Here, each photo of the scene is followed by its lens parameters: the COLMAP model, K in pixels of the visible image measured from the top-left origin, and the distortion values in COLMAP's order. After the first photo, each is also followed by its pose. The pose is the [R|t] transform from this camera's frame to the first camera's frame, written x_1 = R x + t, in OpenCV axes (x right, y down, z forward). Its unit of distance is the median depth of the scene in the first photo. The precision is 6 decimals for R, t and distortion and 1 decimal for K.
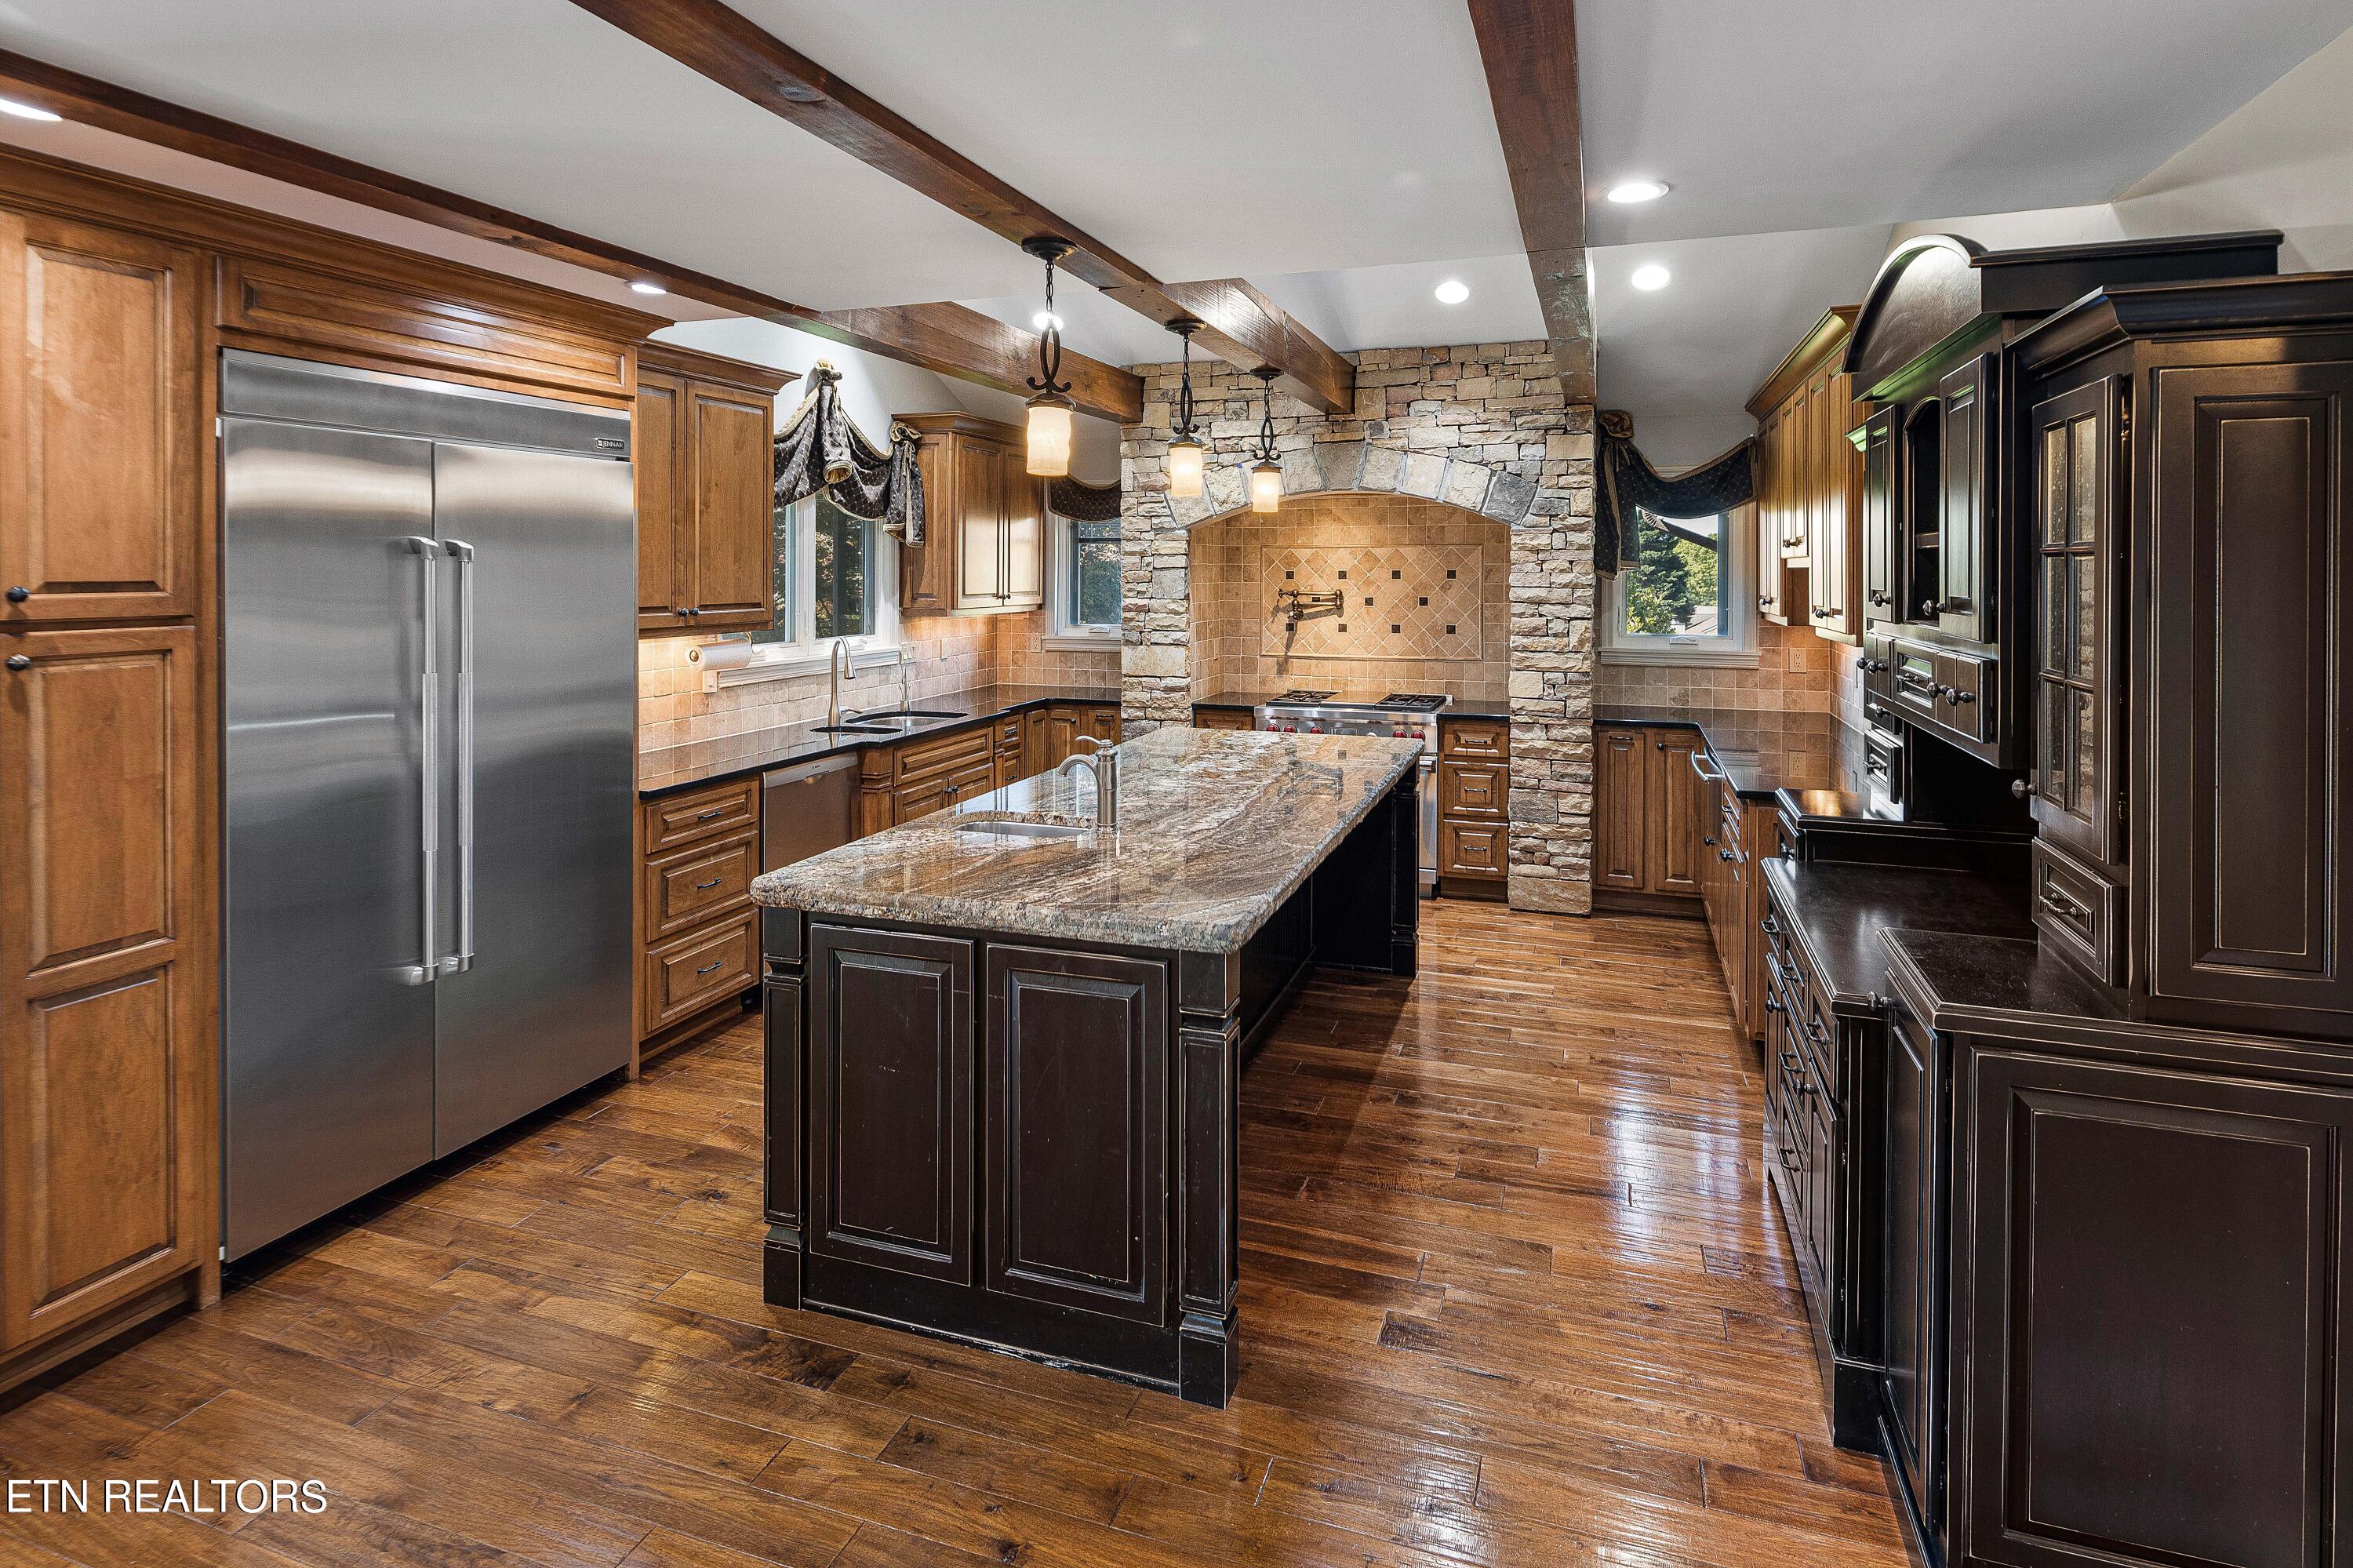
lens RADIAL K [[1212.9, 0, 1177.1], [0, 1212.9, 585.8], [0, 0, 1]] dist [0.004633, -0.005042]
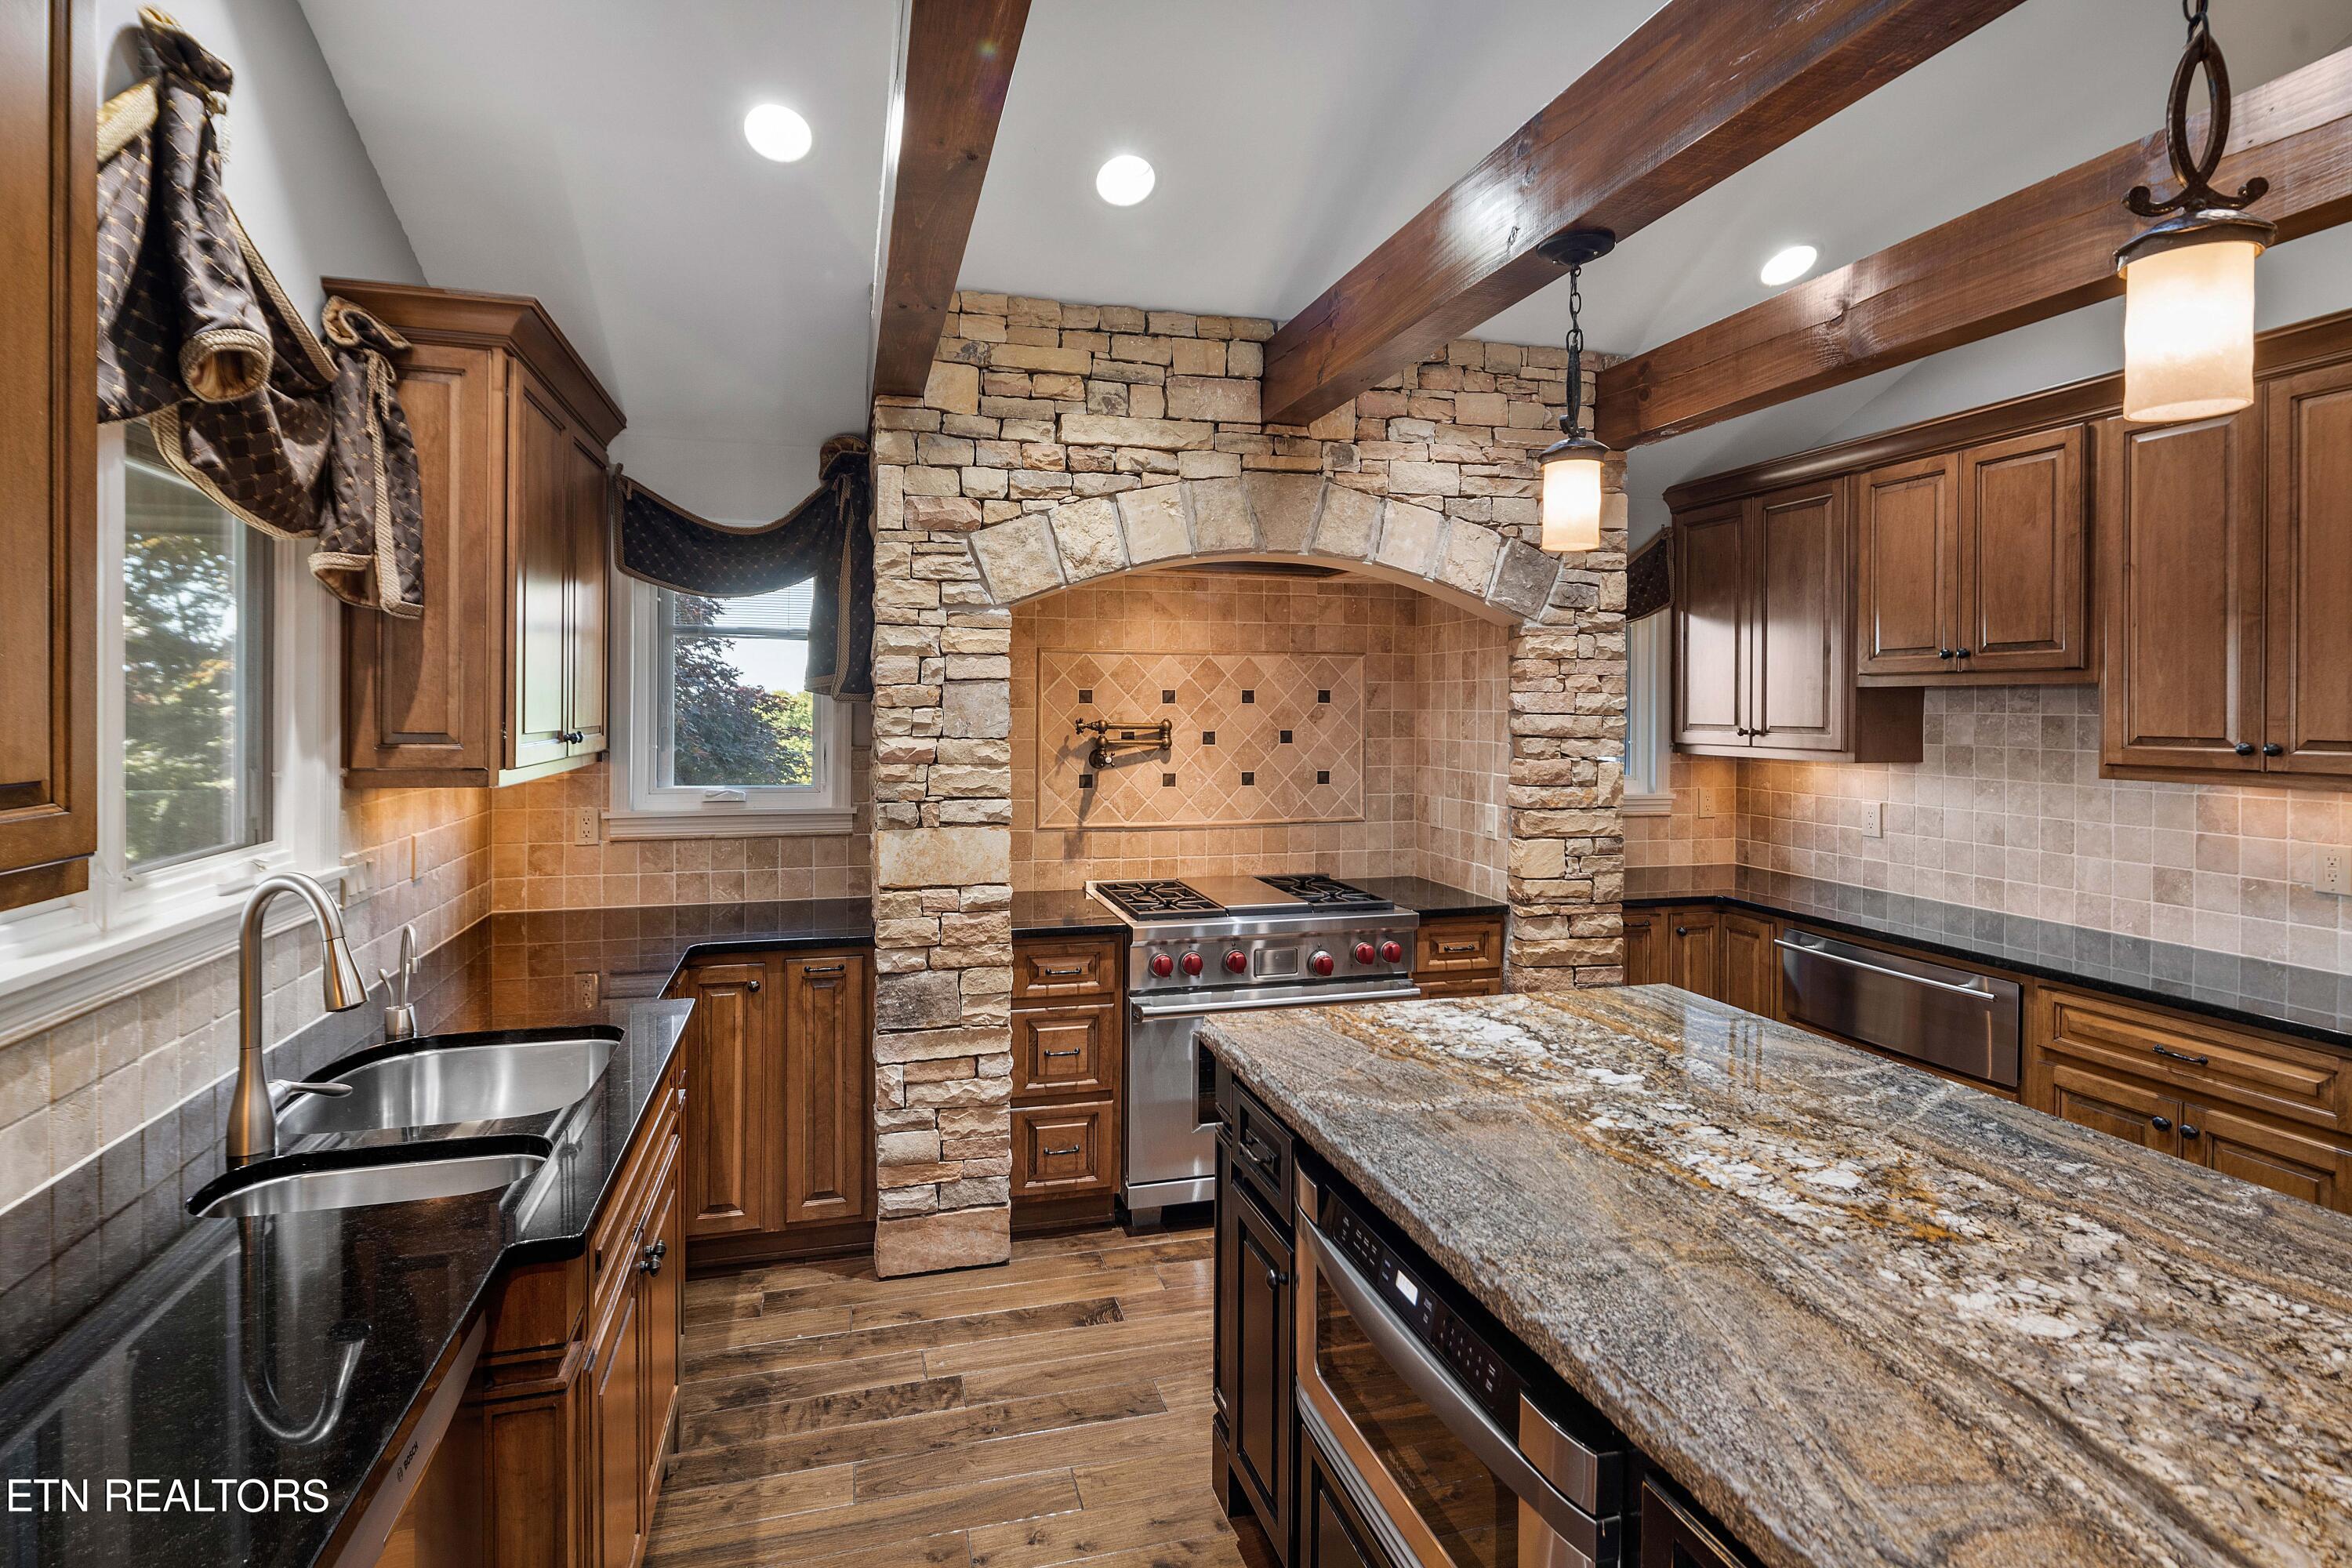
lens RADIAL K [[1156.7, 0, 1178.3], [0, 1156.7, 722.1], [0, 0, 1]] dist [0.005729, -0.004785]
pose [[0.822638, -0.006160, 0.568532, -0.246999], [0.003751, 0.999978, 0.005408, 0.001435], [-0.568553, -0.002316, 0.822644, 0.595800]]
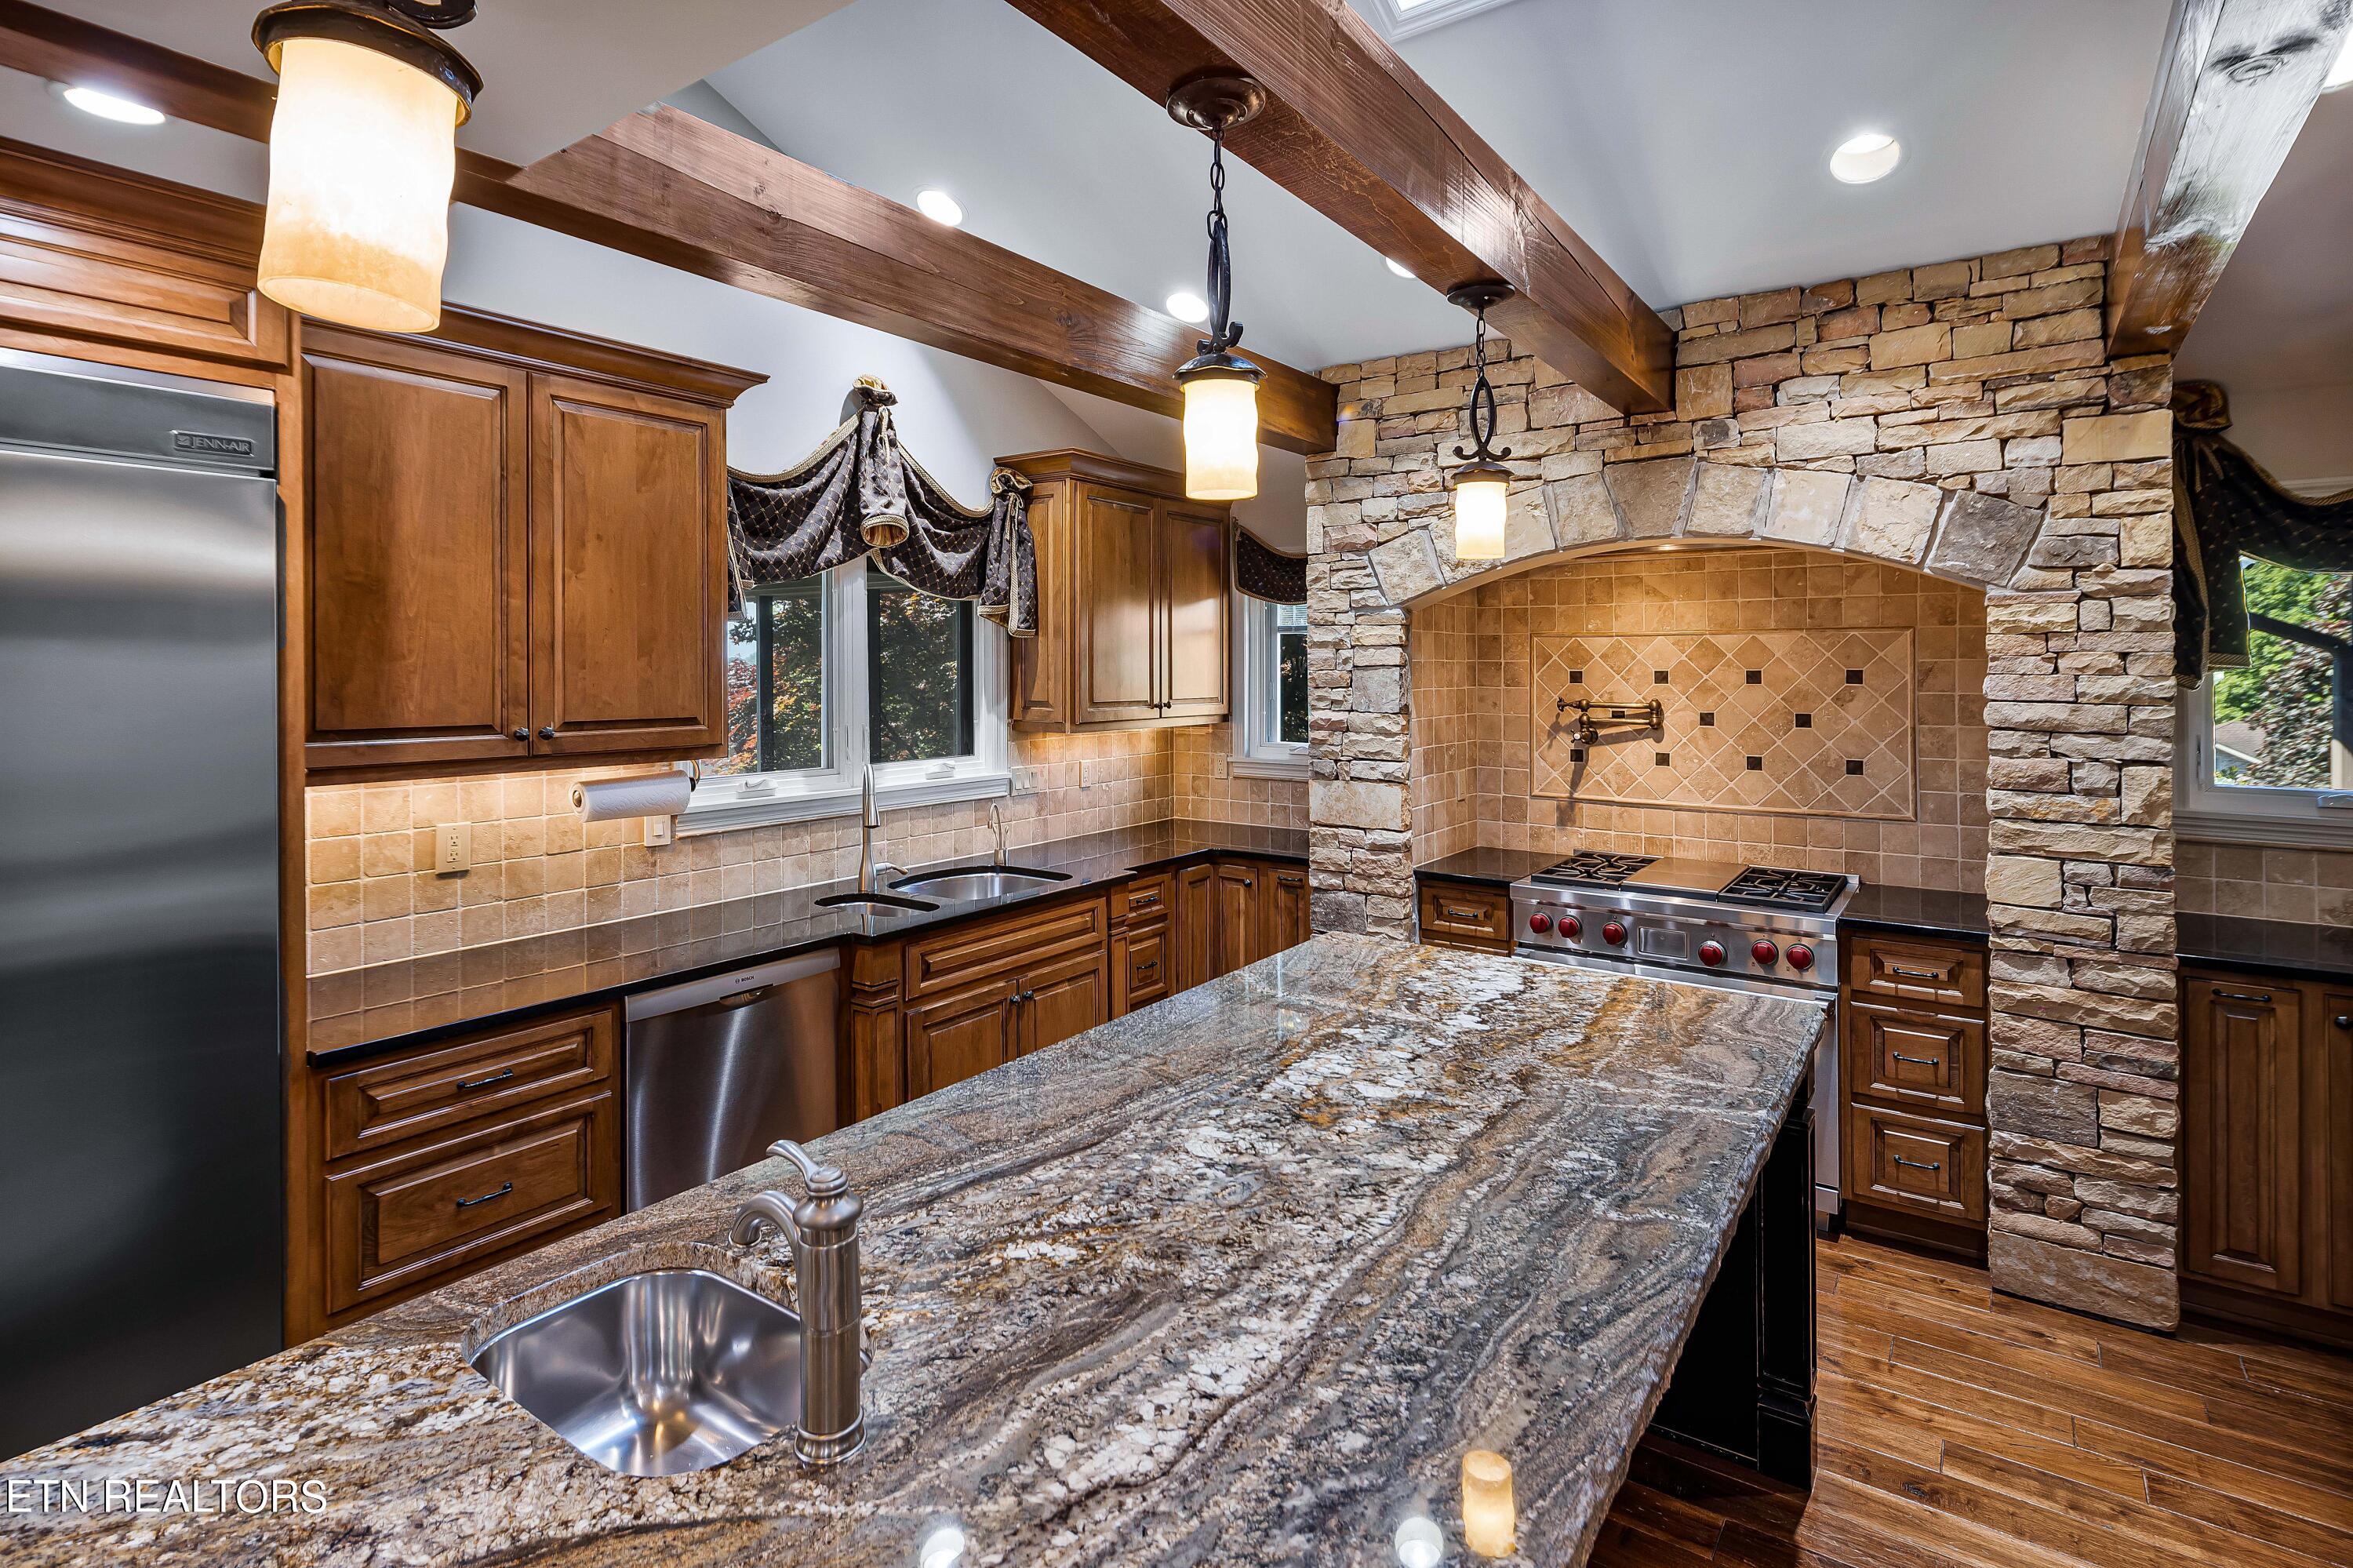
lens RADIAL K [[1157.3, 0, 1154.6], [0, 1157.3, 650.5], [0, 0, 1]] dist [0.005729, -0.004785]
pose [[0.957066, -0.003828, -0.289846, 0.067972], [-0.004768, 0.999570, -0.028946, -0.004641], [0.289832, 0.029085, 0.956636, 0.396024]]
